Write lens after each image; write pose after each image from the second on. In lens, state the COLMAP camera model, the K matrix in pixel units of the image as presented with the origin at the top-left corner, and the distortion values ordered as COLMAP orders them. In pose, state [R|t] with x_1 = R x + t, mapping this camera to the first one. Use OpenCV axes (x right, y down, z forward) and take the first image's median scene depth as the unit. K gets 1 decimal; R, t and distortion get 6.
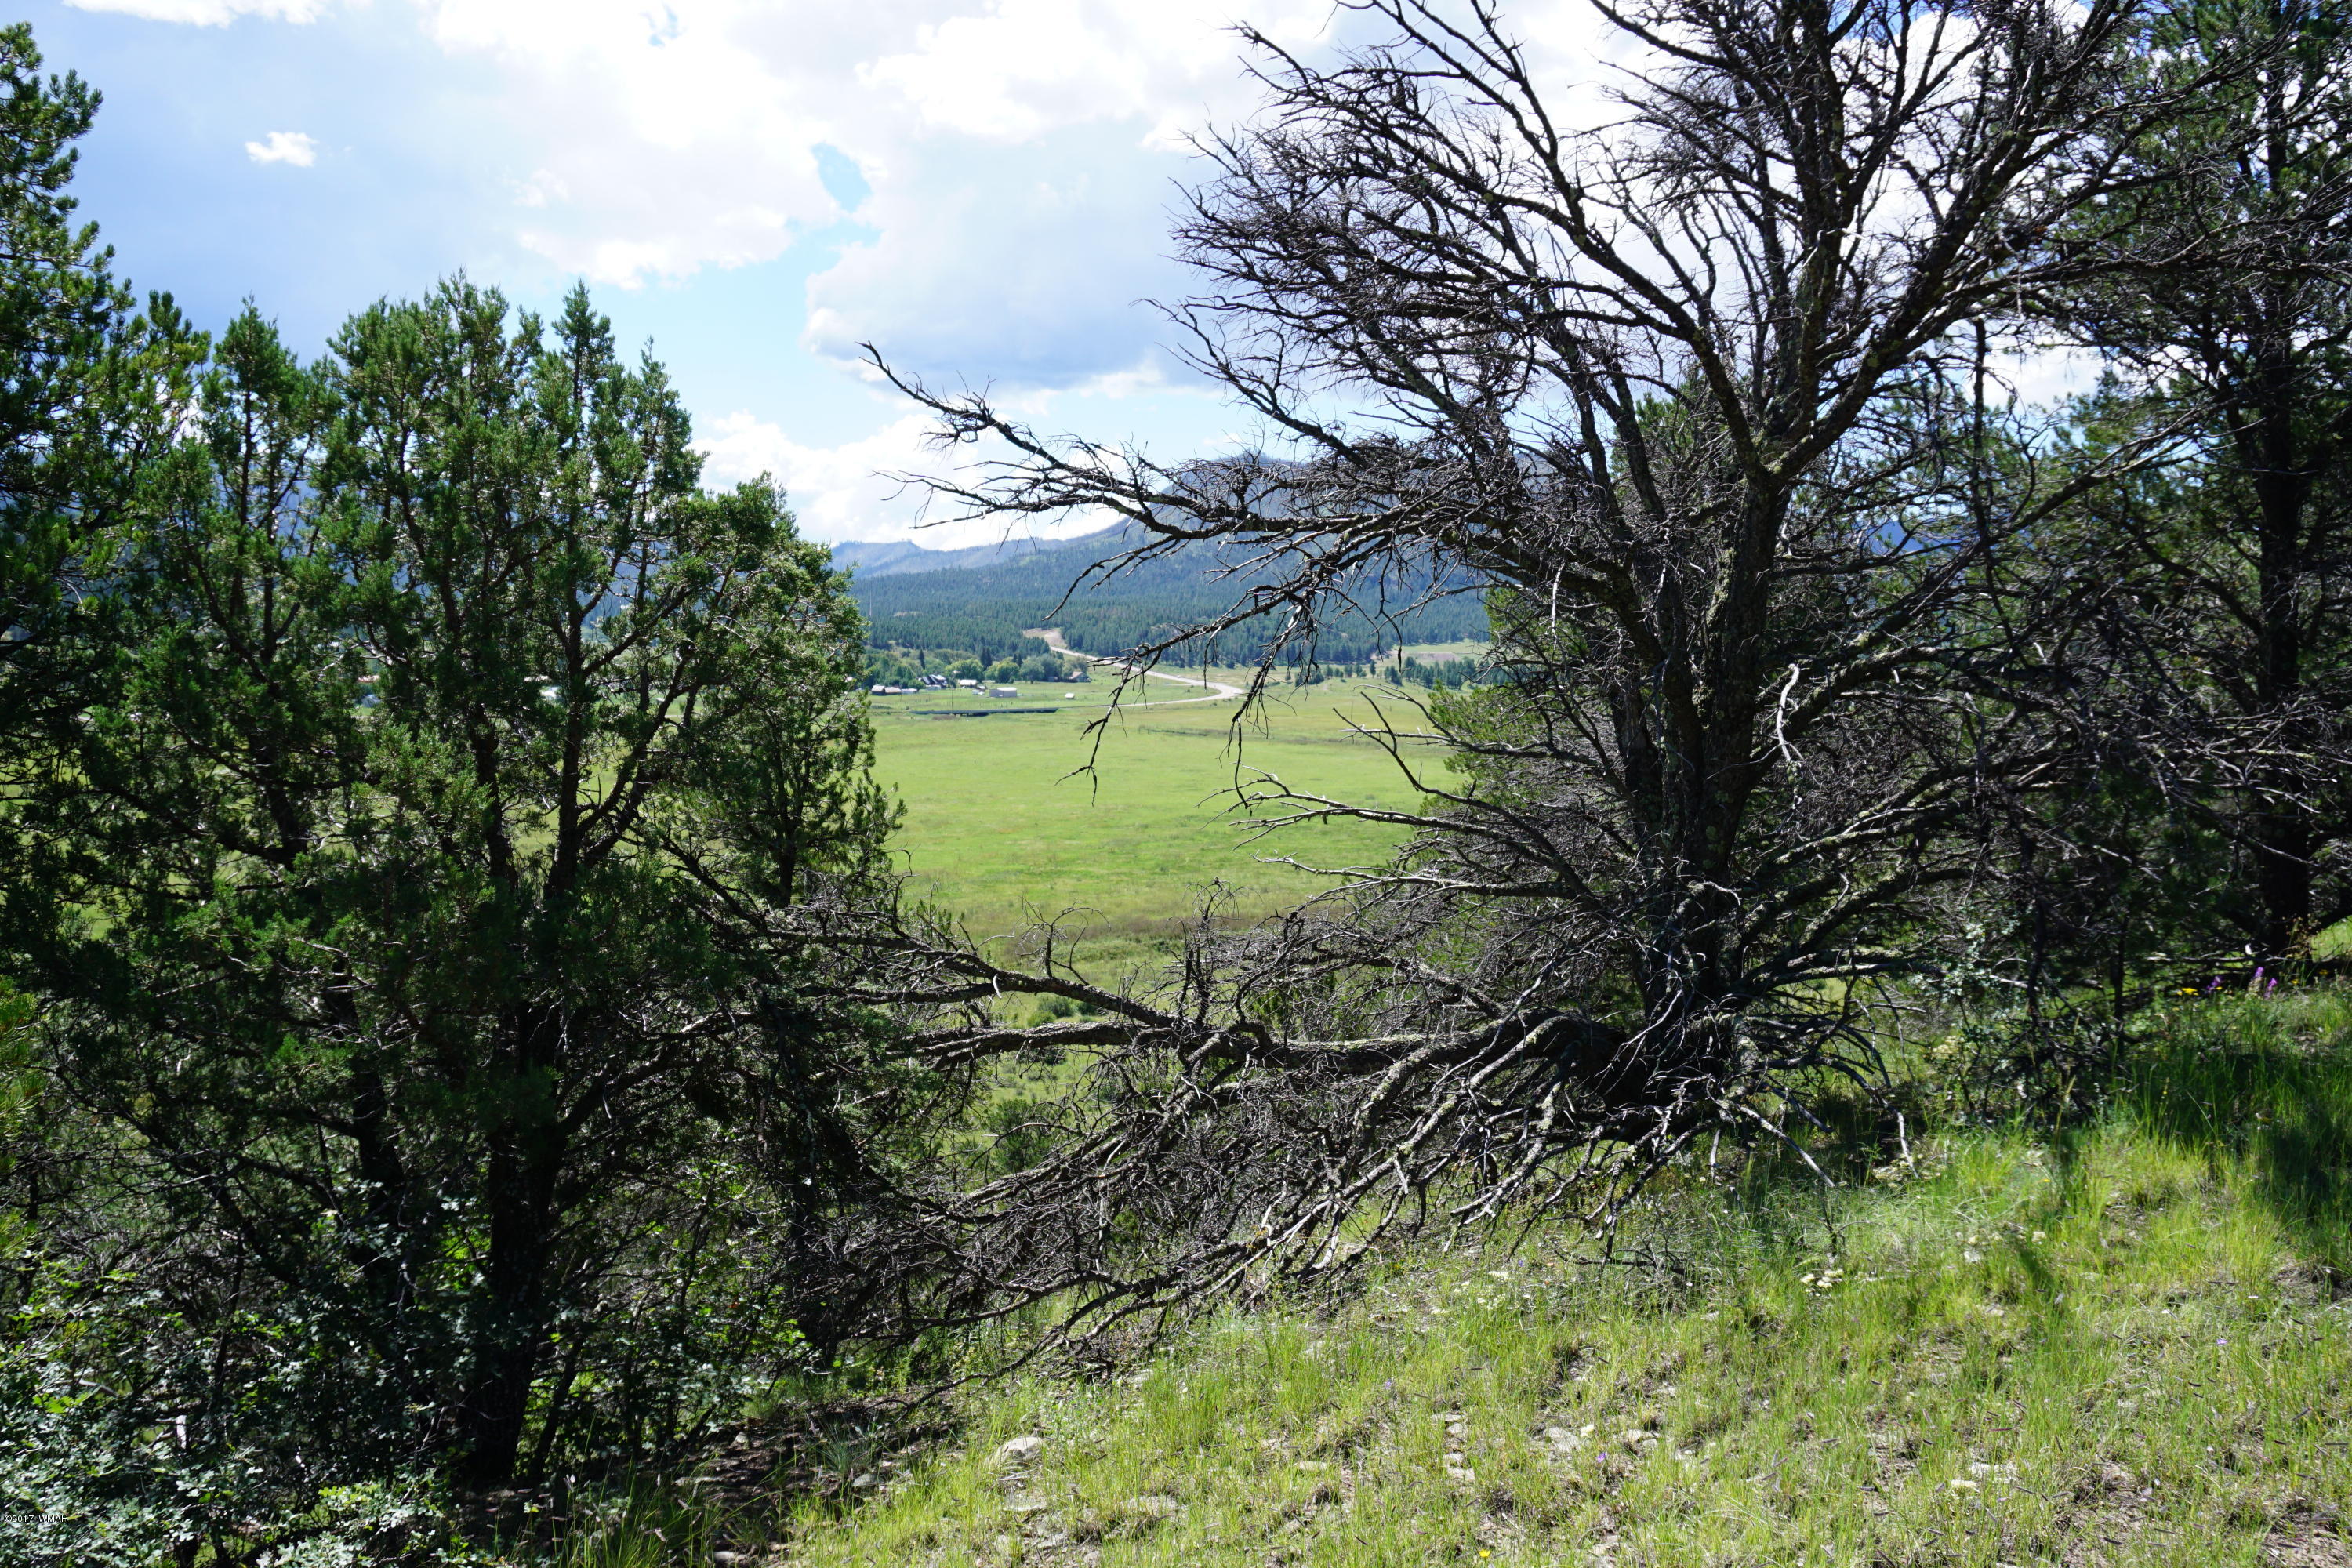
lens RADIAL K [[2072.6, 0, 1177.4], [0, 2072.6, 765.0], [0, 0, 1]] dist [-0.010120, 0.035899]
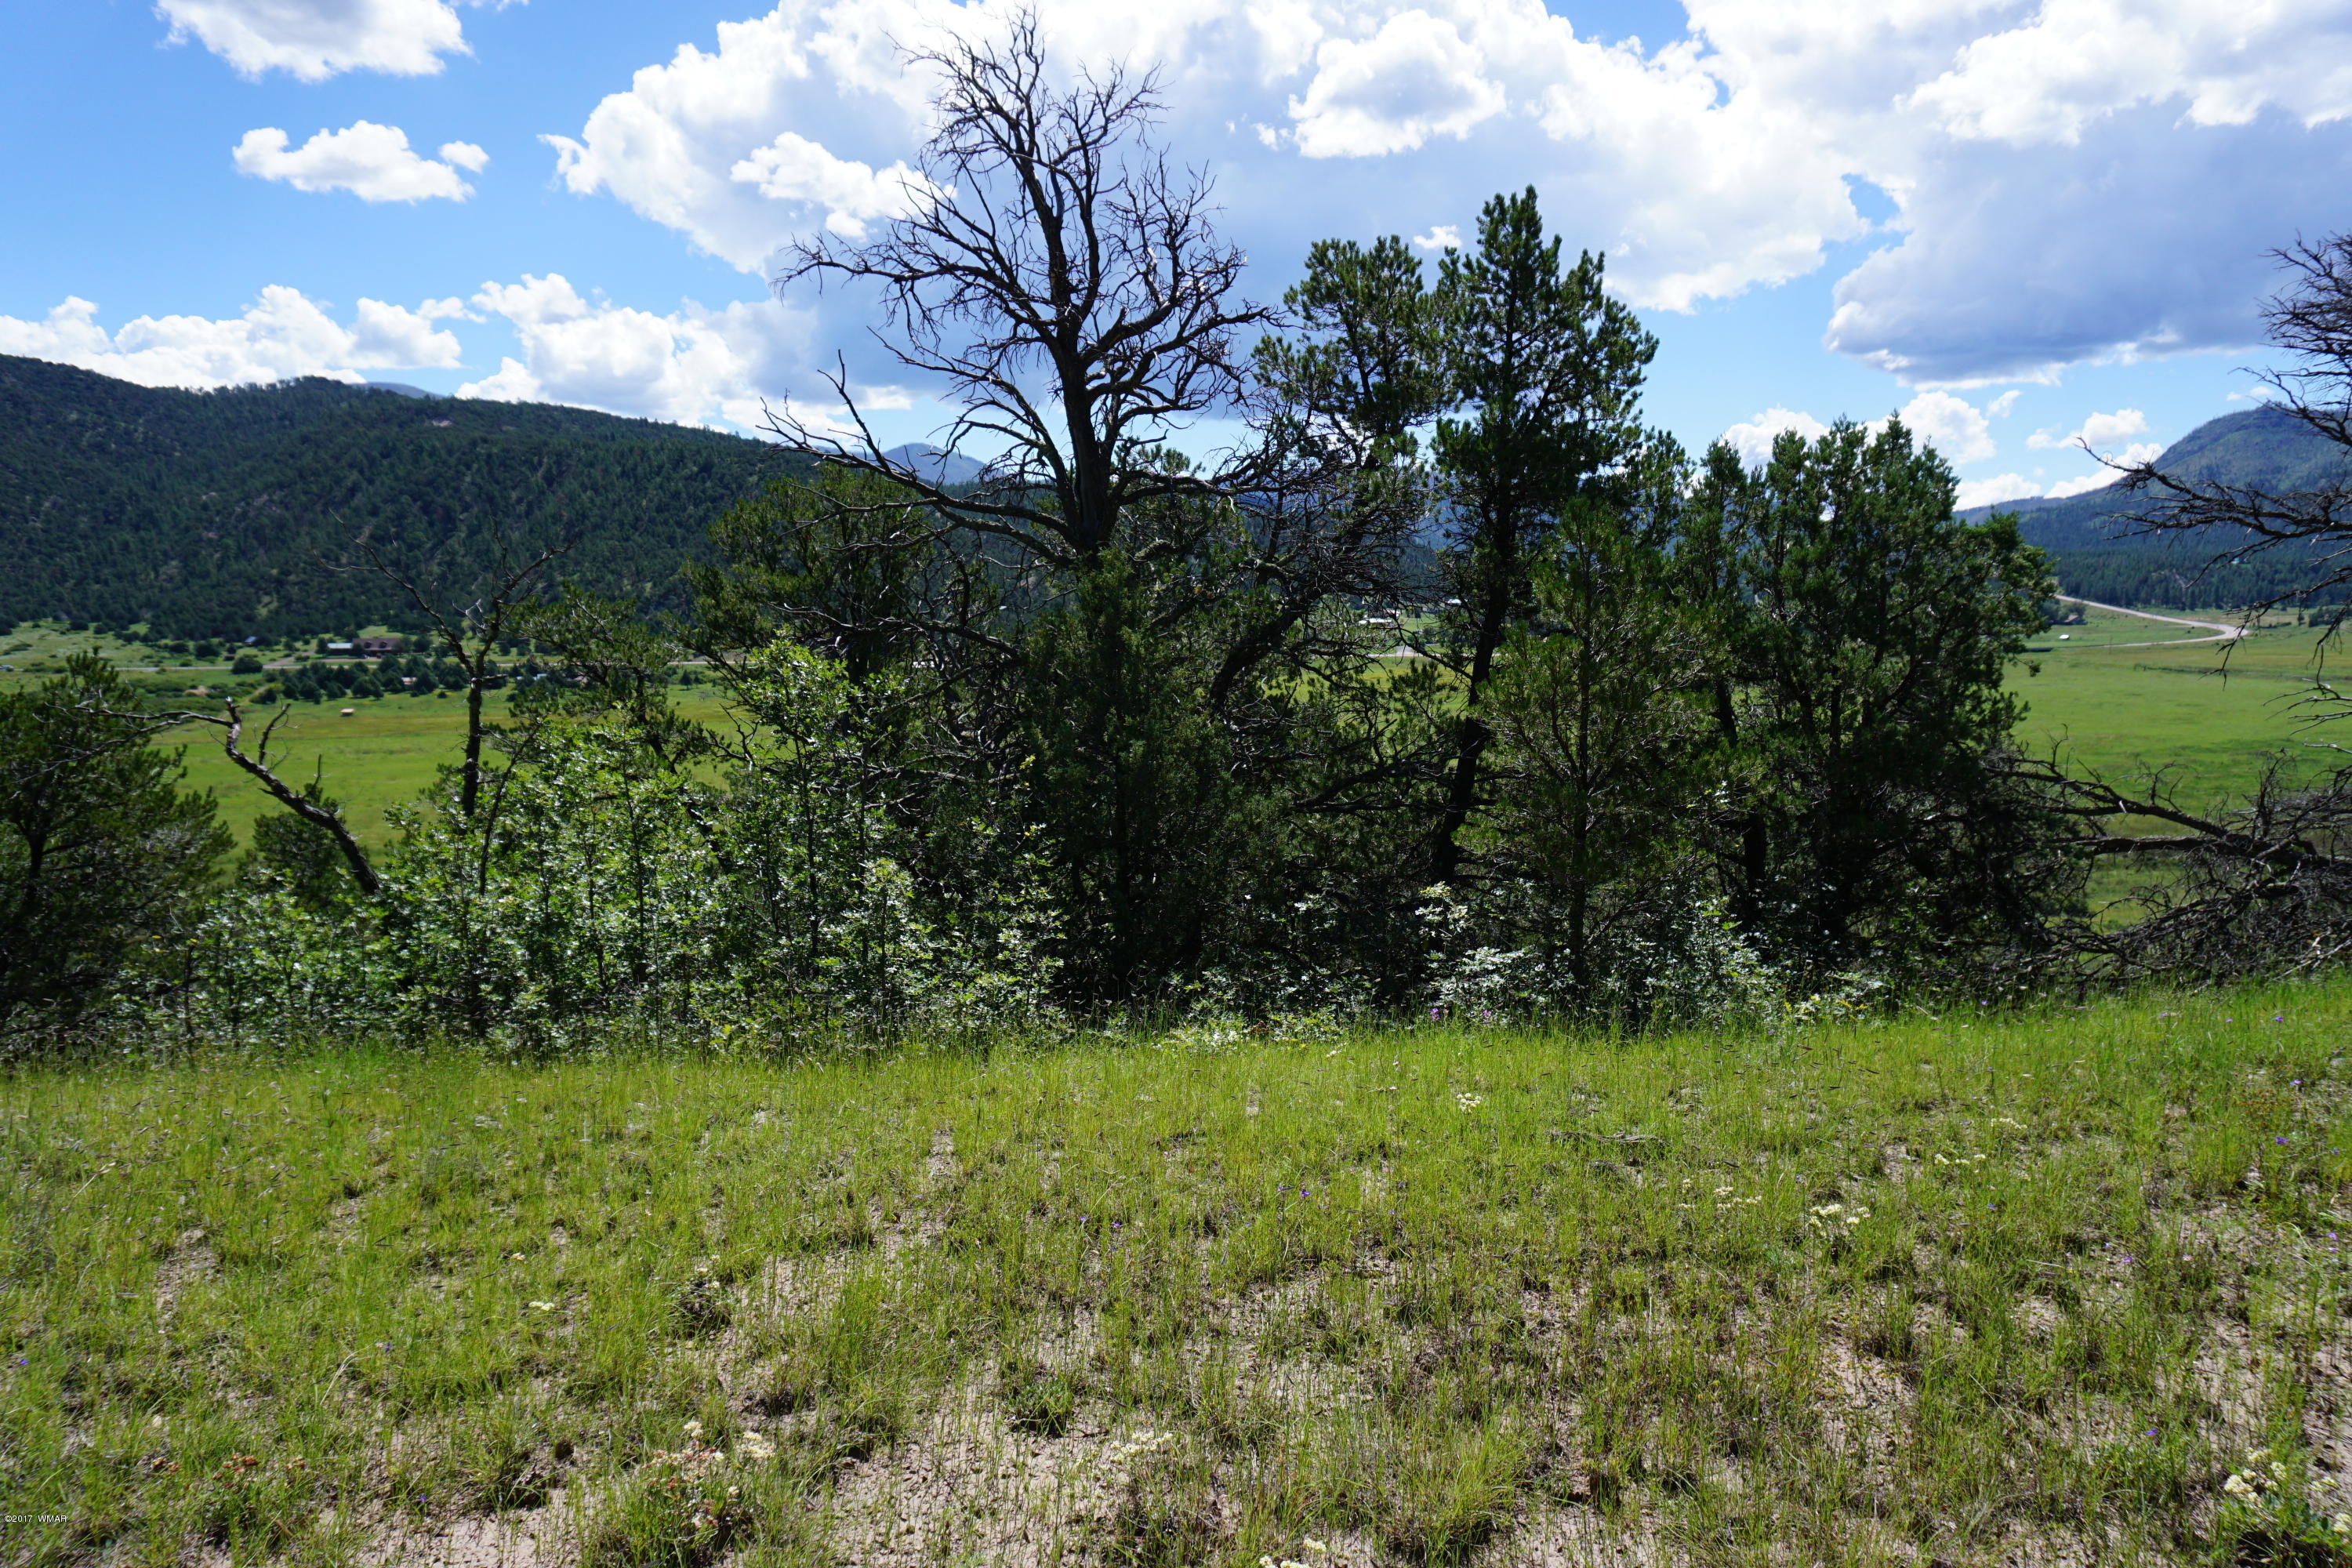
lens RADIAL K [[1622.7, 0, 1178.6], [0, 1622.7, 795.0], [0, 0, 1]] dist [-0.030461, 0.034467]
pose [[0.851525, 0.044744, -0.522401, -0.050714], [-0.011949, 0.997749, 0.065981, 0.018586], [0.524178, -0.049943, 0.850143, -0.454155]]
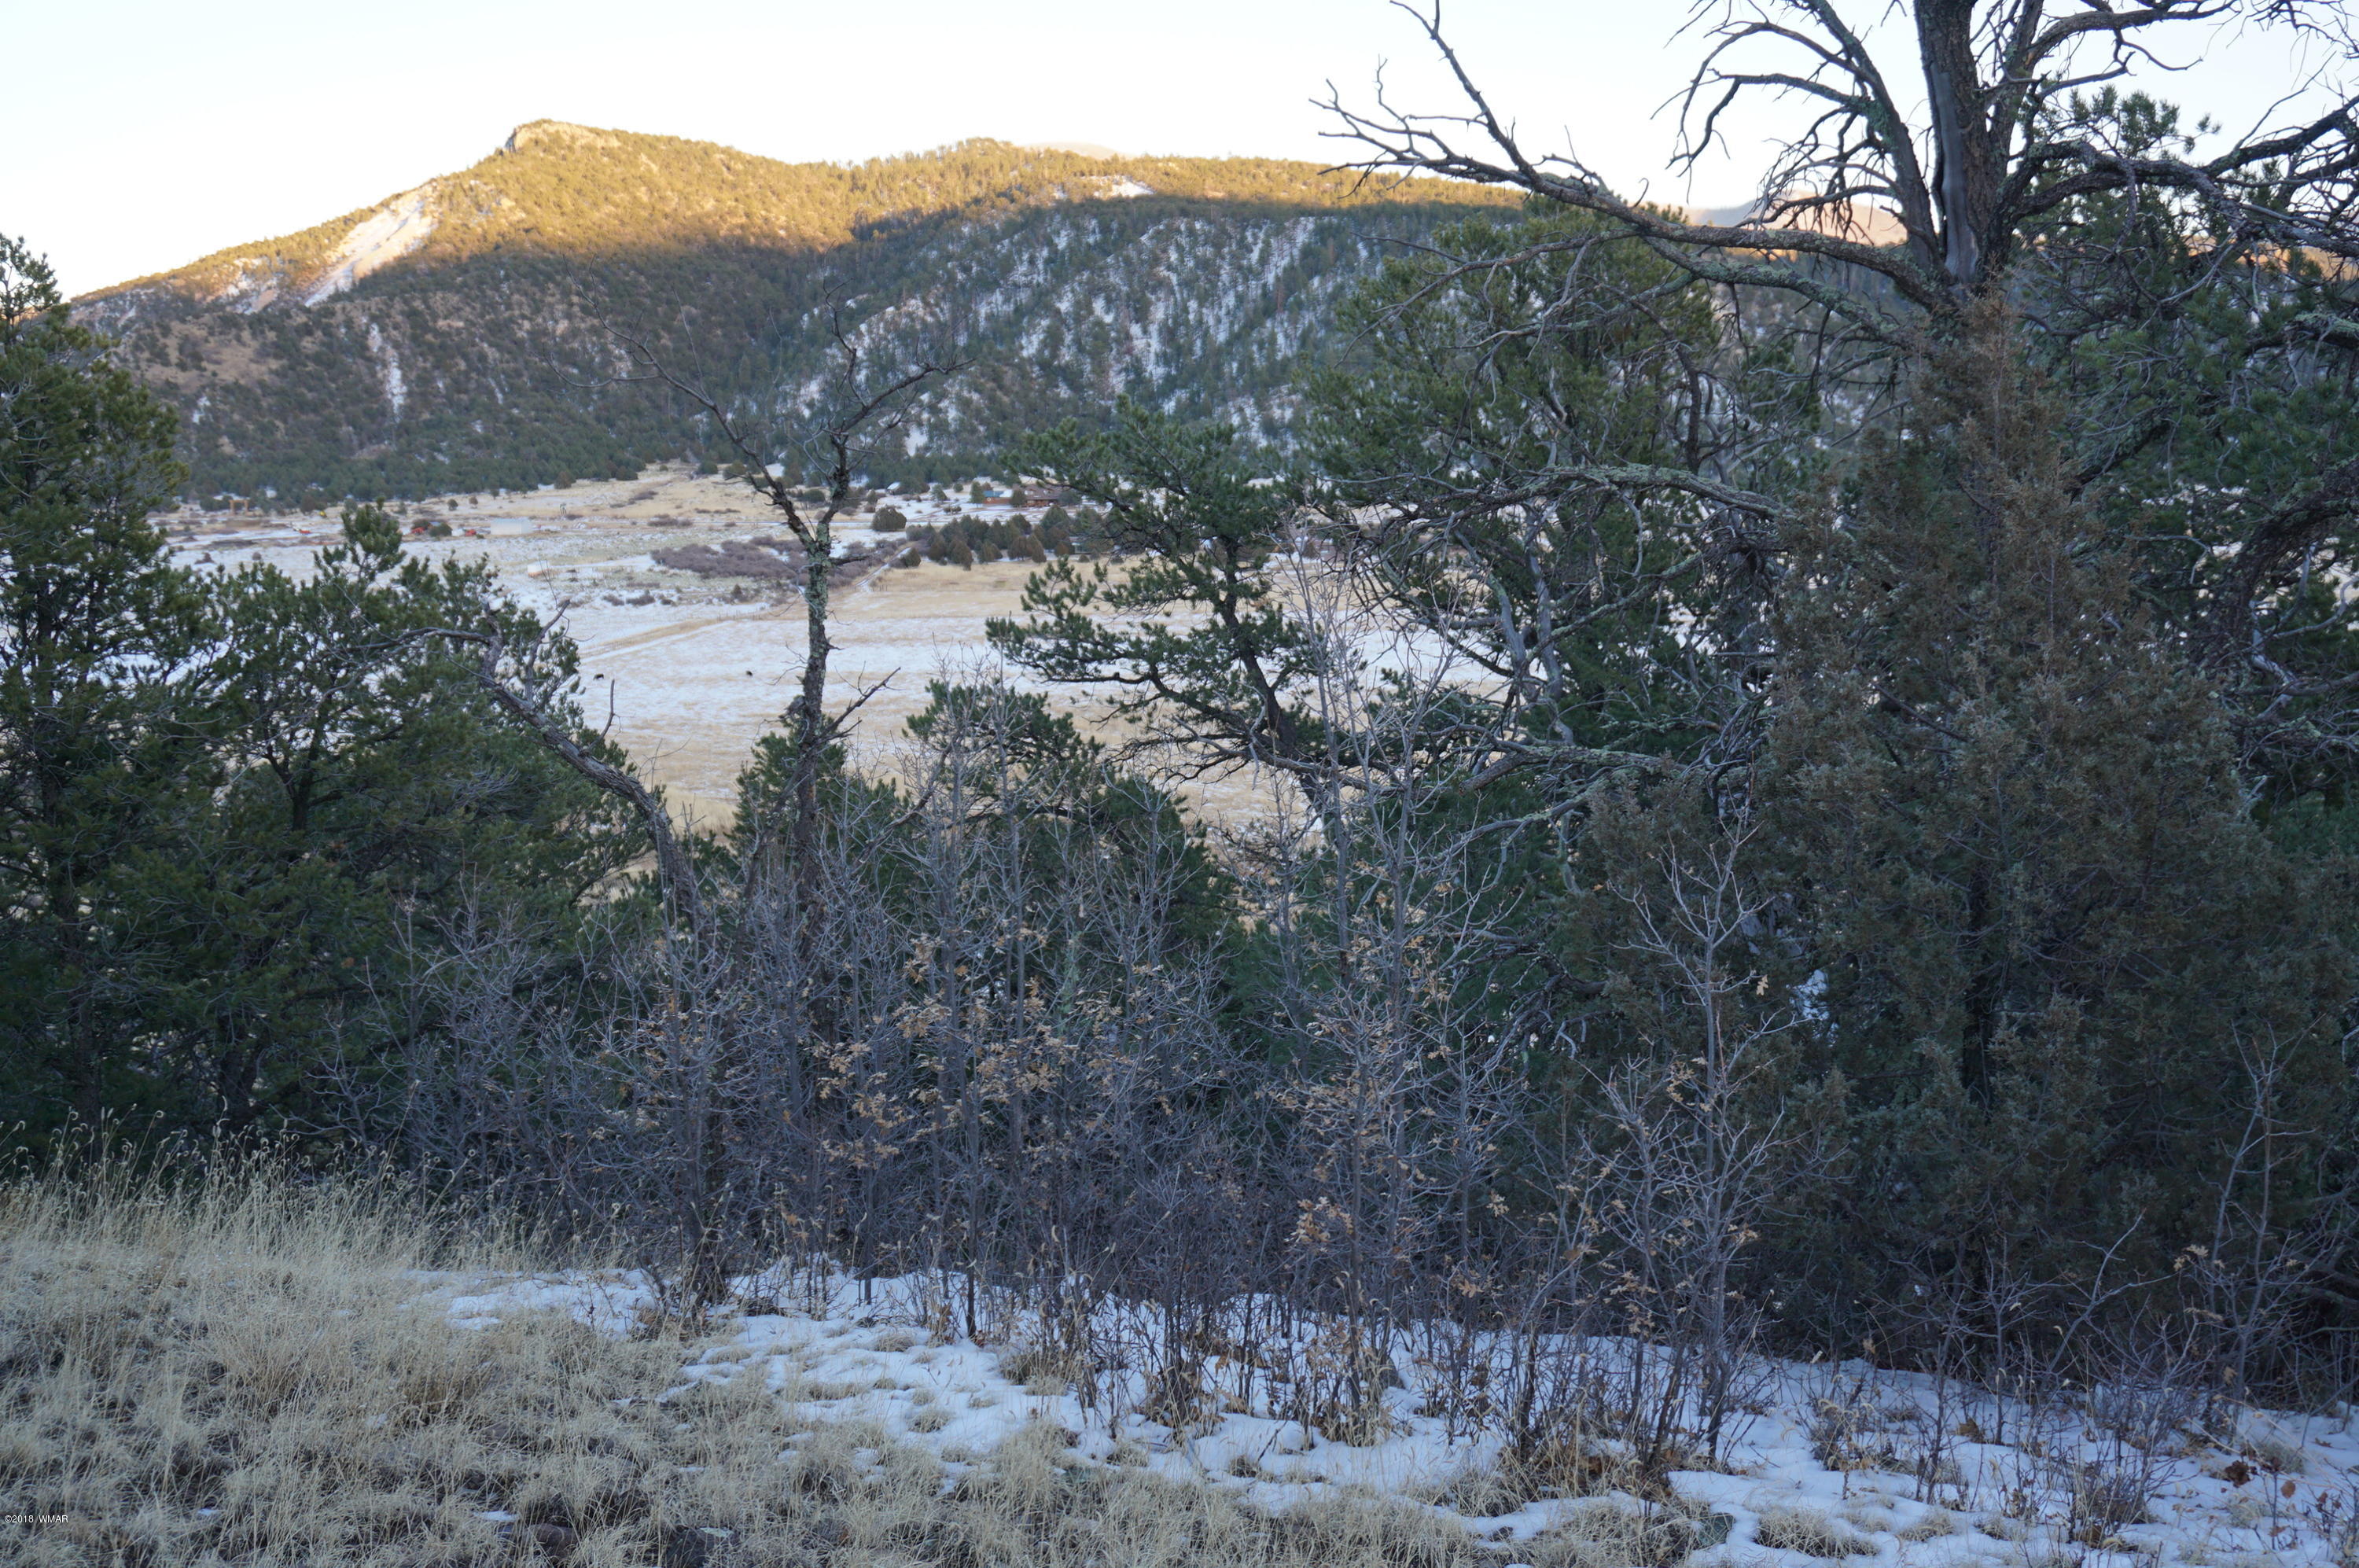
lens RADIAL K [[2346.1, 0, 1175.4], [0, 2346.1, 786.4], [0, 0, 1]] dist [0.016244, 0.000000]
pose [[0.571803, 0.098707, -0.814431, -0.180394], [-0.022455, 0.994247, 0.104735, 0.007062], [0.820084, -0.041600, 0.570730, -0.200265]]
